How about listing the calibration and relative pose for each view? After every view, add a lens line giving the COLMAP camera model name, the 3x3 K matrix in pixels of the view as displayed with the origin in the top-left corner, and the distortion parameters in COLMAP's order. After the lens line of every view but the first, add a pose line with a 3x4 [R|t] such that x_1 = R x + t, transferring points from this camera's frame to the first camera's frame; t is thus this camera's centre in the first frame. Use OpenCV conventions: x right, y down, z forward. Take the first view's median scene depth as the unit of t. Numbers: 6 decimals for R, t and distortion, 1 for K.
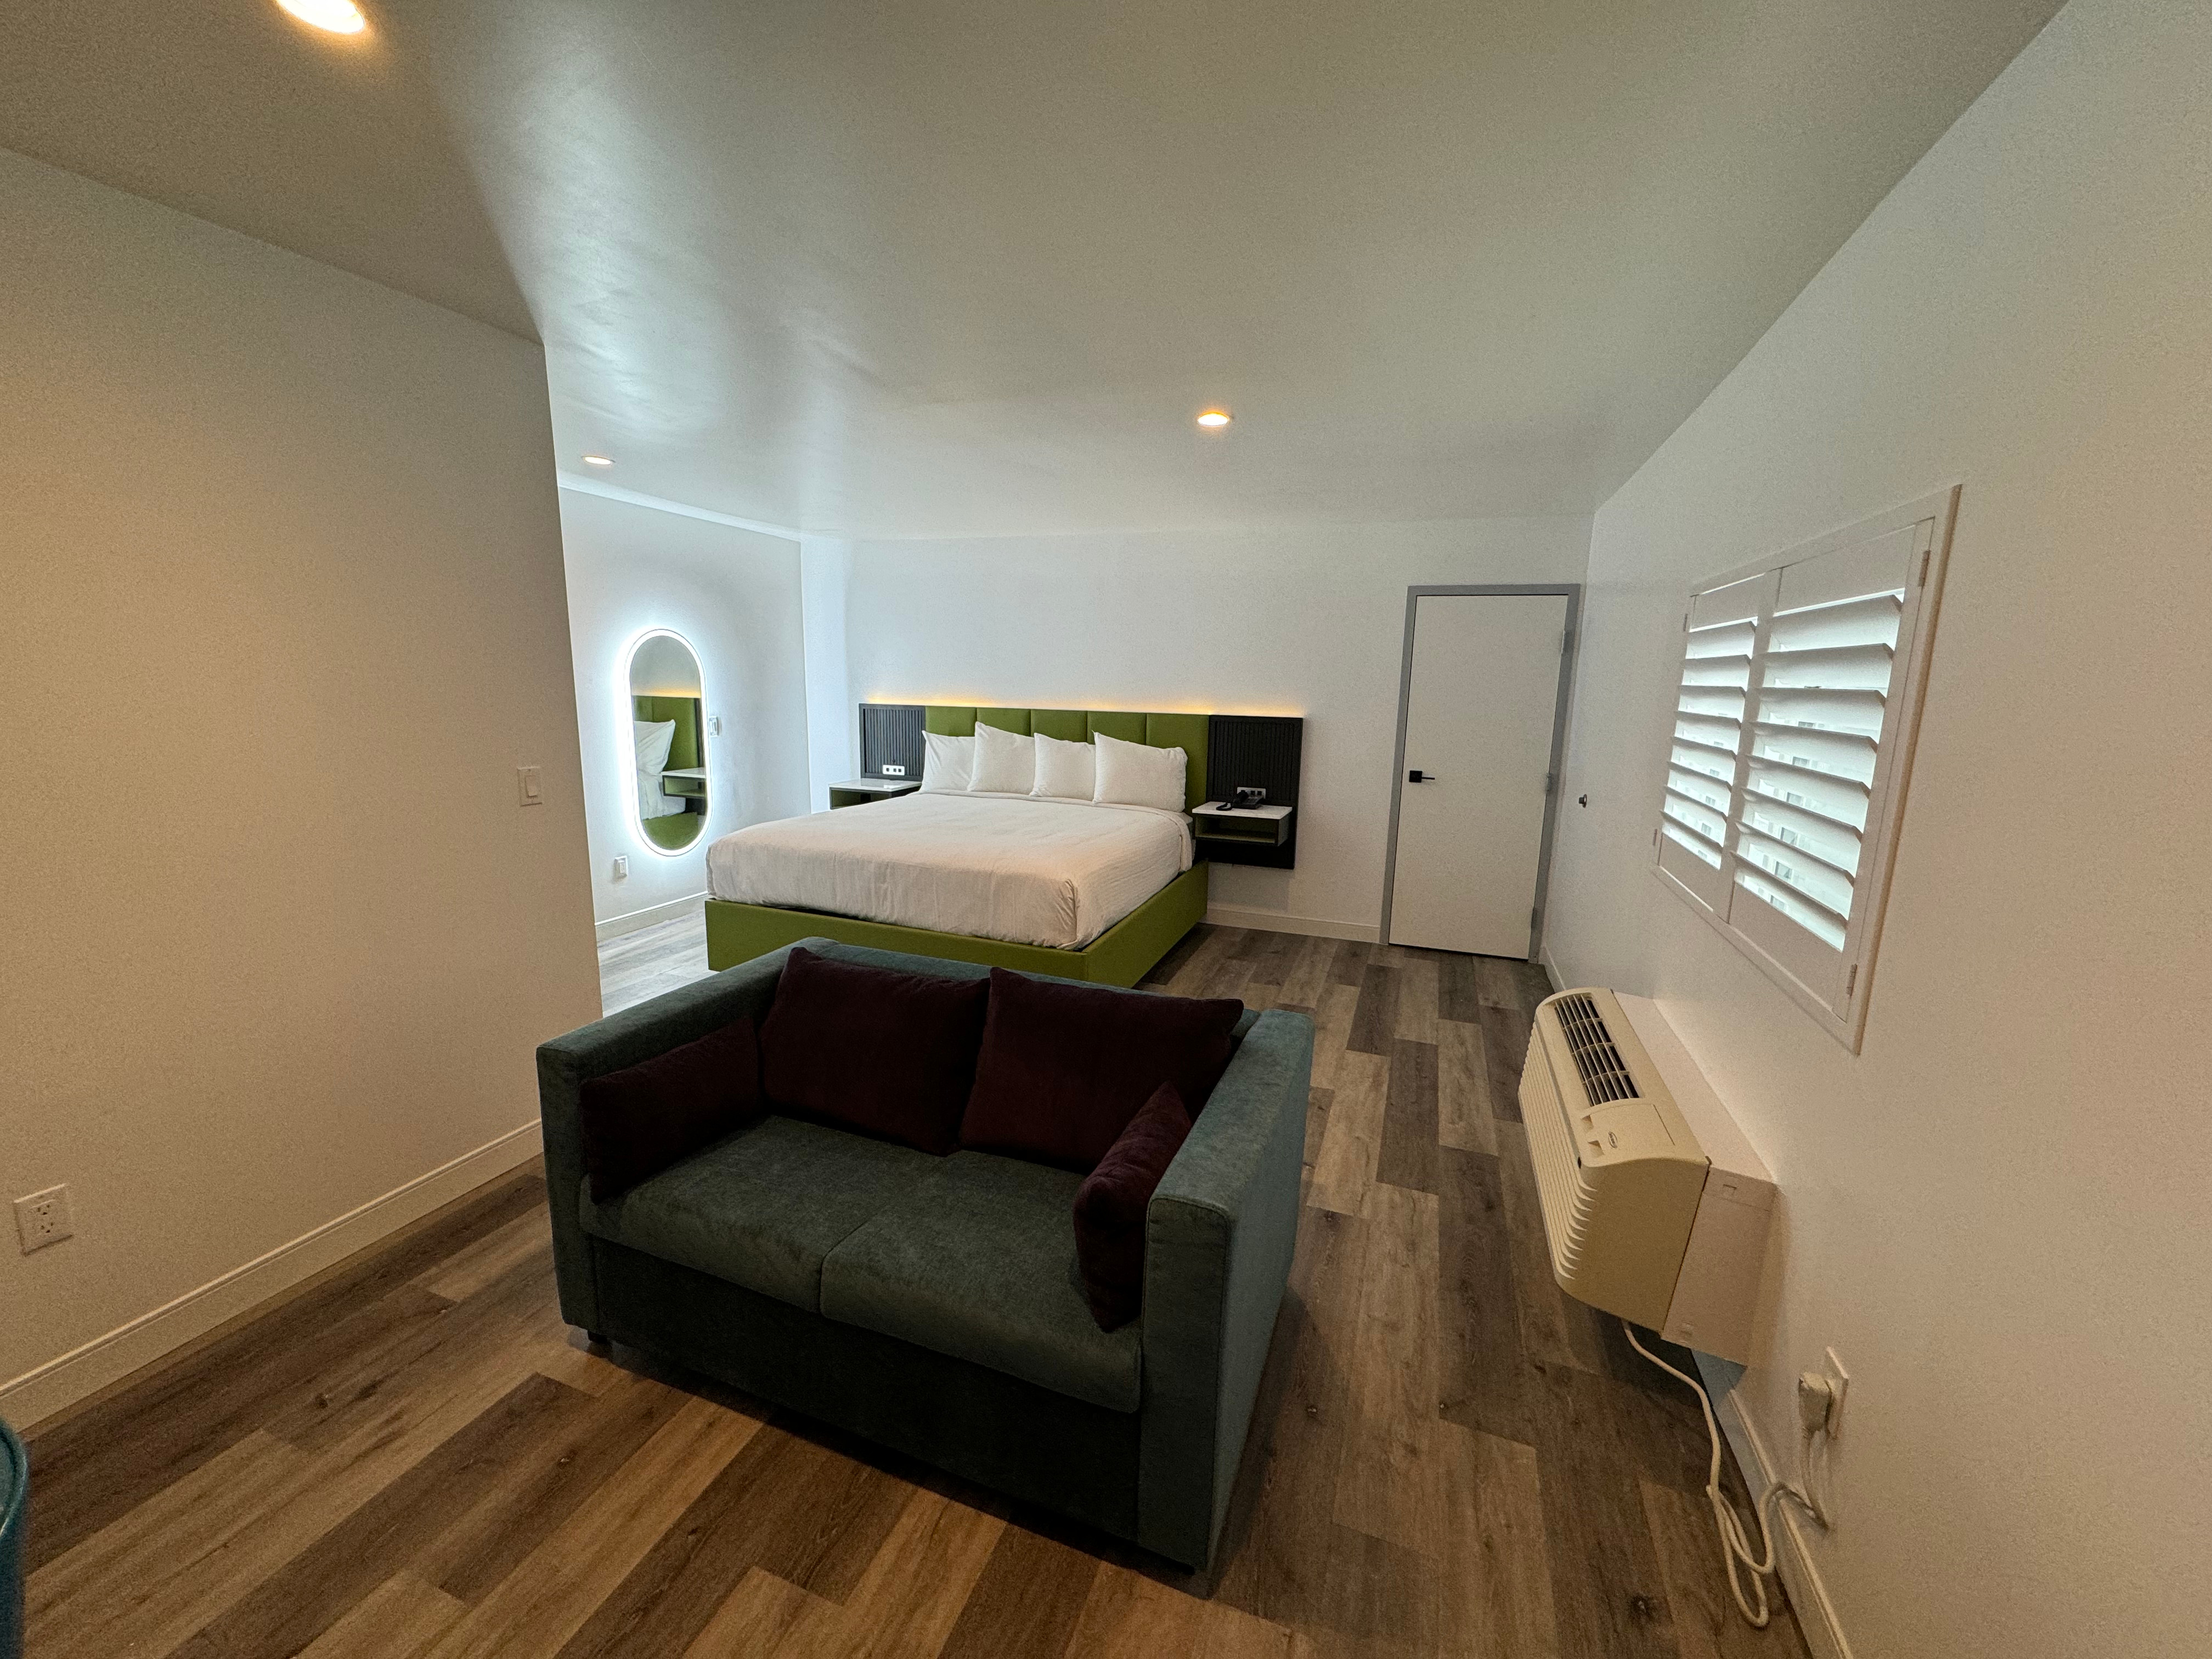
lens RADIAL K [[885.5, 0, 1101.1], [0, 885.5, 827.1], [0, 0, 1]] dist [0.000163, 0.000004]
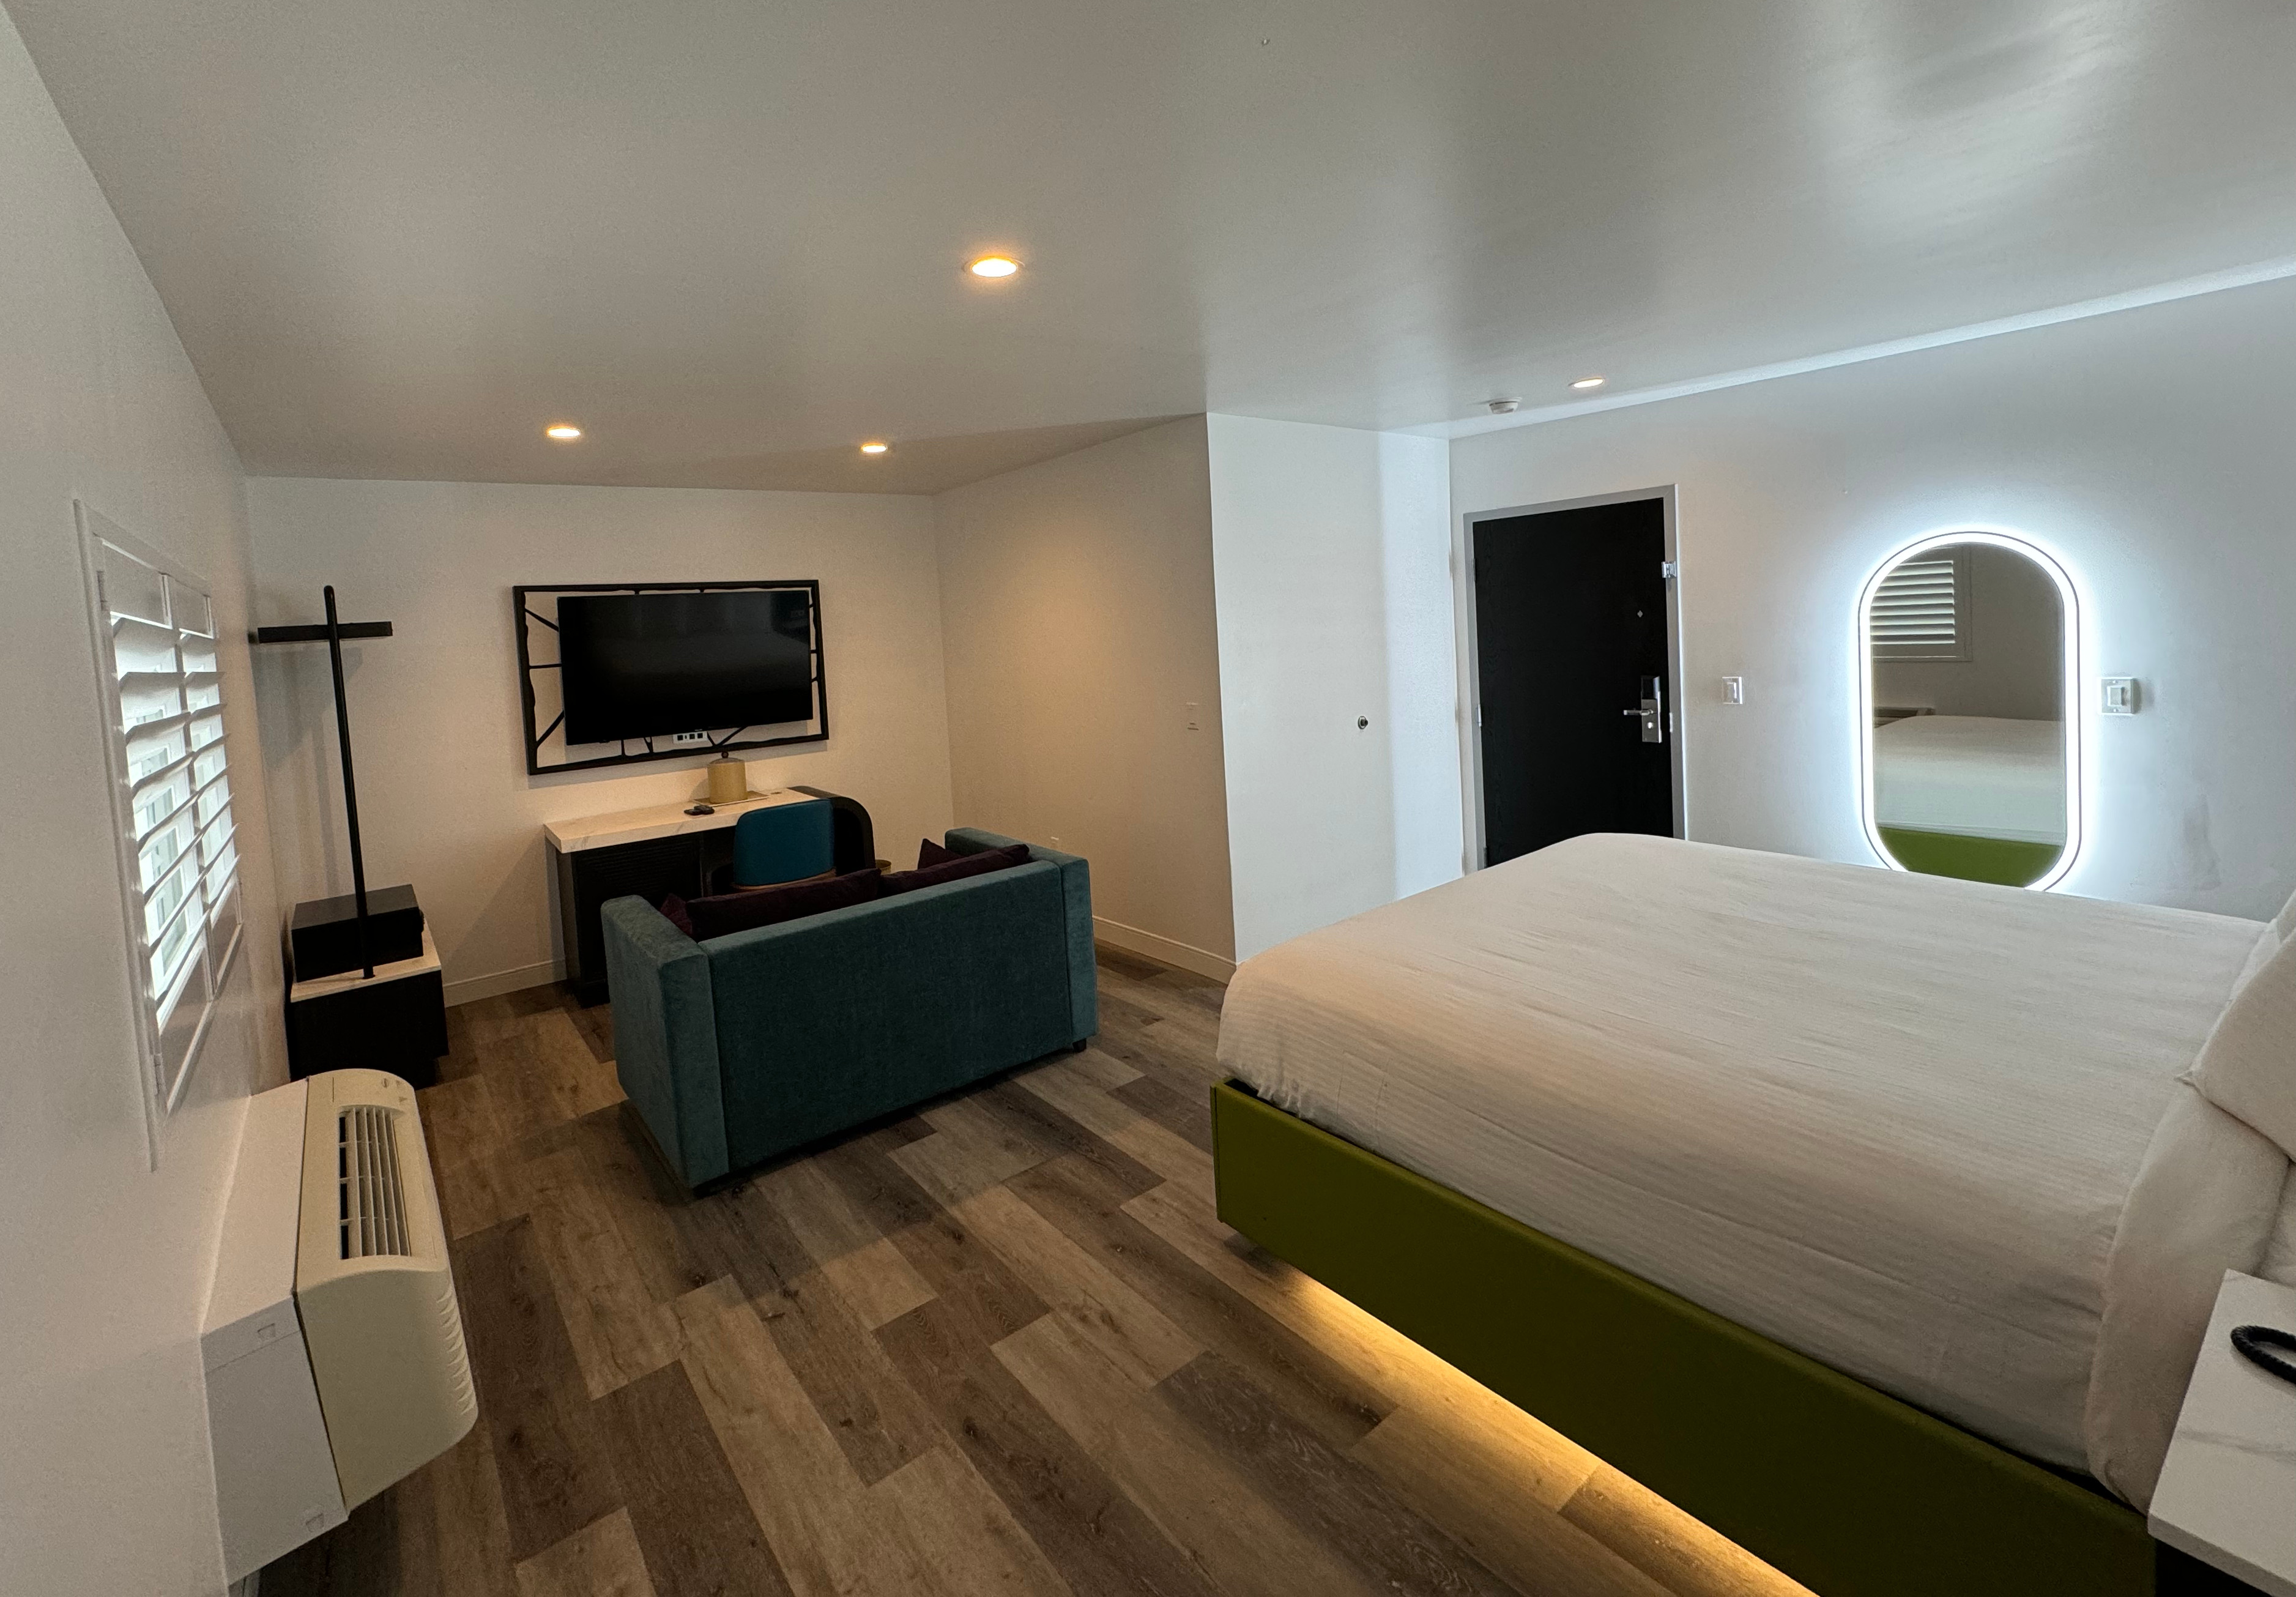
lens RADIAL K [[1004.0, 0, 1144.7], [0, 1004.0, 802.1], [0, 0, 1]] dist [-0.004175, -0.000240]
pose [[-0.509931, 0.162985, -0.844634, 0.798351], [-0.109373, 0.961633, 0.251593, -0.323539], [0.853234, 0.220675, -0.472541, 1.743859]]
